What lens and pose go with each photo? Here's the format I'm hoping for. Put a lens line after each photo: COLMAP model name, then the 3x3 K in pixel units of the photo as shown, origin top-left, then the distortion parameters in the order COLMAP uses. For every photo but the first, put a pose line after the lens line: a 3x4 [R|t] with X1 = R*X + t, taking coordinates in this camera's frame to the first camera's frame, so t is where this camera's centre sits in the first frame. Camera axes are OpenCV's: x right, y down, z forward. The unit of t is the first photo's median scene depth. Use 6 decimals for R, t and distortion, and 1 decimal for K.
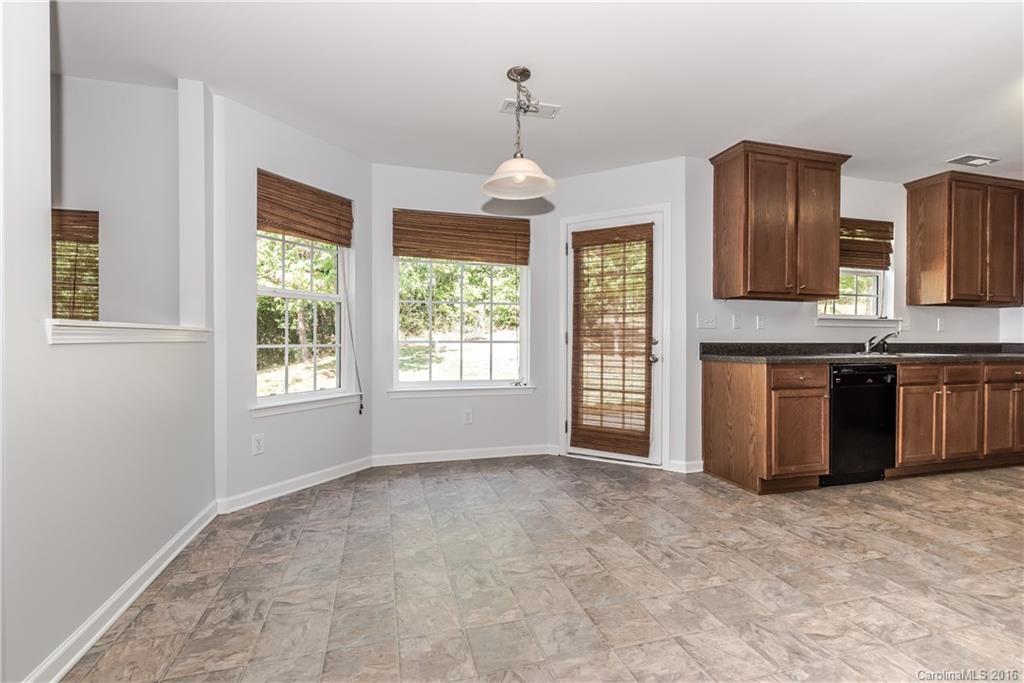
lens RADIAL K [[445.5, 0, 507.2], [0, 445.5, 341.9], [0, 0, 1]] dist [0.002555, -0.002274]
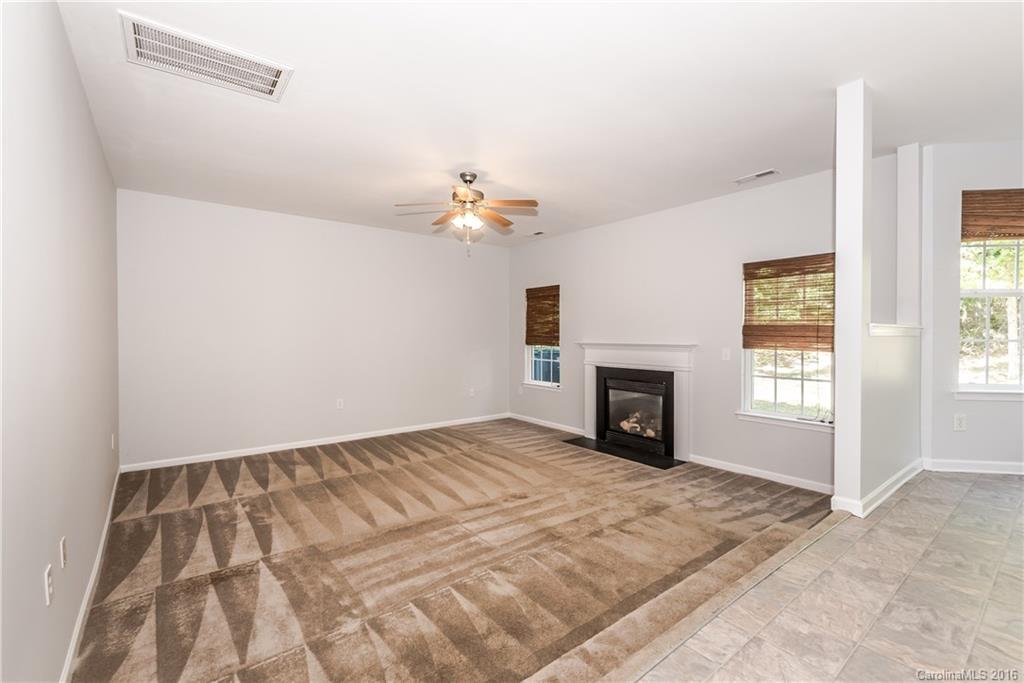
lens RADIAL K [[445.5, 0, 517.1], [0, 445.5, 334.4], [0, 0, 1]] dist [0.002555, -0.002274]
pose [[0.383499, 0.004319, -0.923531, 0.062448], [-0.014108, 0.999900, -0.001182, 0.008971], [0.923433, 0.013483, 0.383522, -0.407672]]
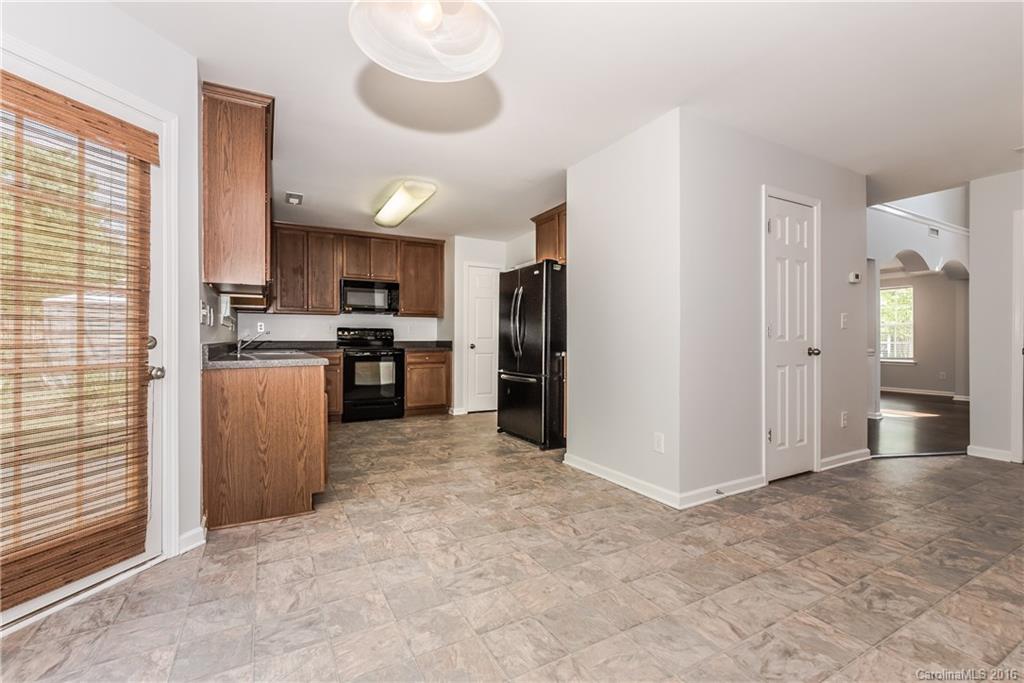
lens RADIAL K [[445.5, 0, 498.2], [0, 445.5, 337.2], [0, 0, 1]] dist [0.002555, -0.002274]
pose [[-0.212744, 0.001279, 0.977107, -0.333392], [0.009625, 0.999953, 0.000787, -0.005084], [-0.977061, 0.009572, -0.212746, 0.713571]]
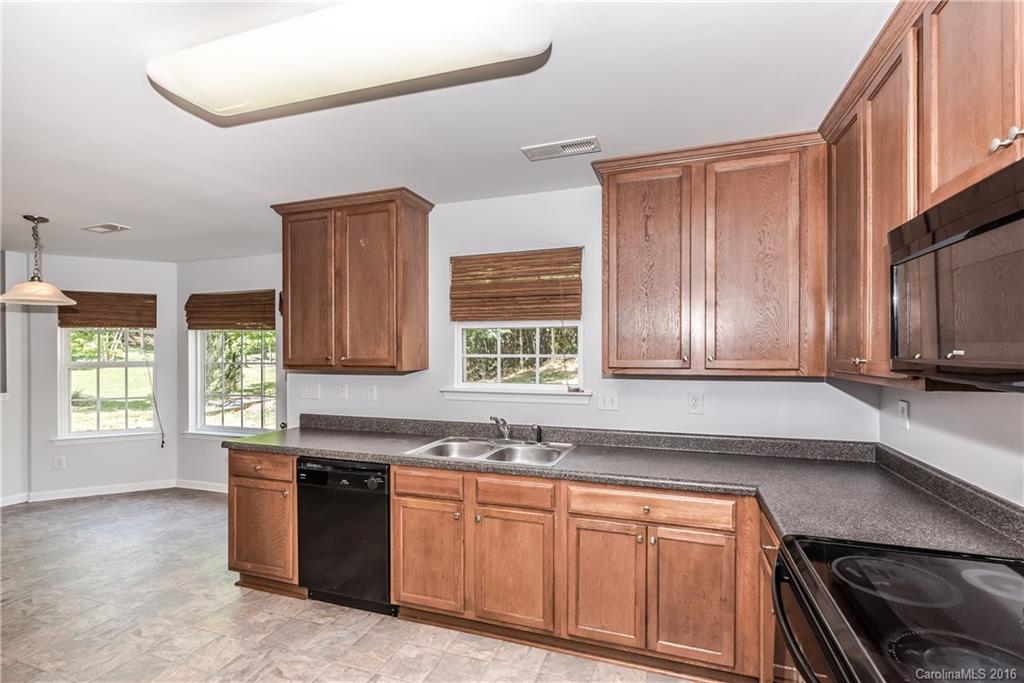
lens RADIAL K [[445.5, 0, 523.7], [0, 445.5, 352.5], [0, 0, 1]] dist [0.002555, -0.002274]
pose [[0.831787, -0.003427, -0.555084, 1.378029], [-0.000450, 0.999976, -0.006849, -0.124312], [0.555094, 0.005946, 0.831766, 0.470870]]
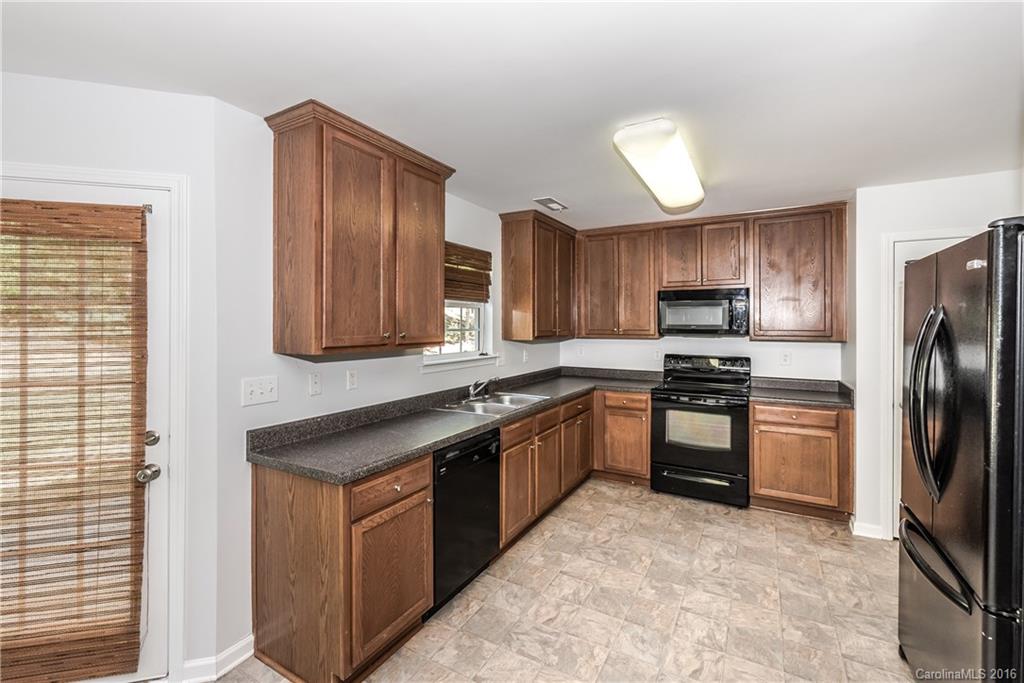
lens RADIAL K [[445.5, 0, 510.5], [0, 445.5, 320.1], [0, 0, 1]] dist [0.002555, -0.002274]
pose [[0.711347, 0.003181, 0.702834, 0.273744], [0.009249, 0.999861, -0.013887, -0.131602], [-0.702780, 0.016379, 0.711219, 0.355850]]
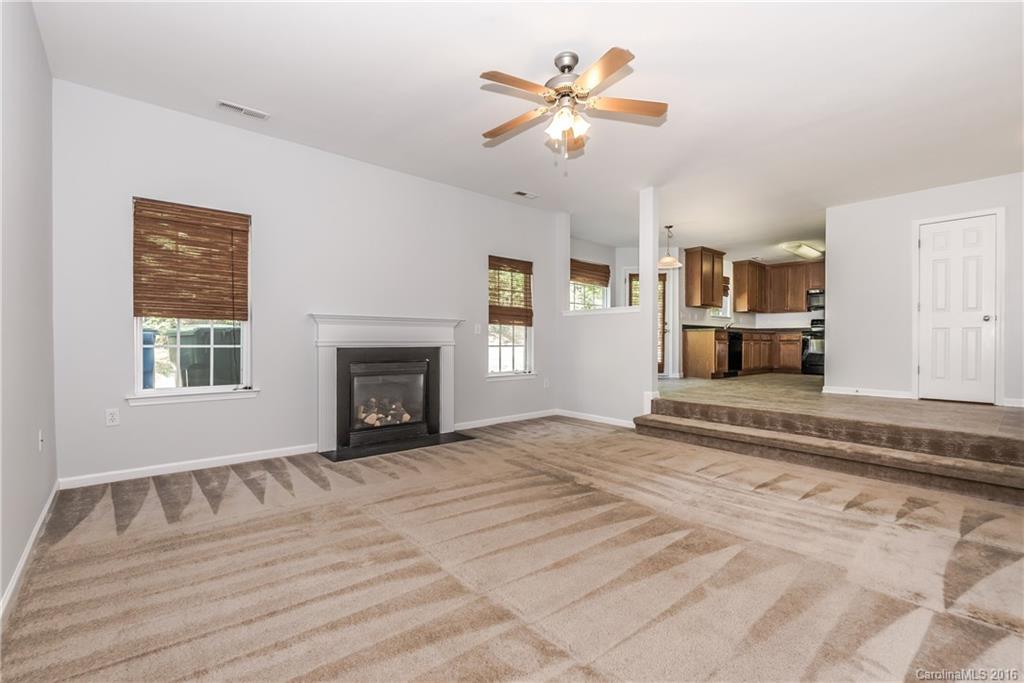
lens RADIAL K [[445.5, 0, 504.7], [0, 445.5, 340.4], [0, 0, 1]] dist [0.002555, -0.002274]
pose [[0.905554, 0.004638, 0.424206, -1.475087], [-0.001254, 0.999965, -0.008257, 0.109760], [-0.424229, 0.006945, 0.905528, -0.780961]]
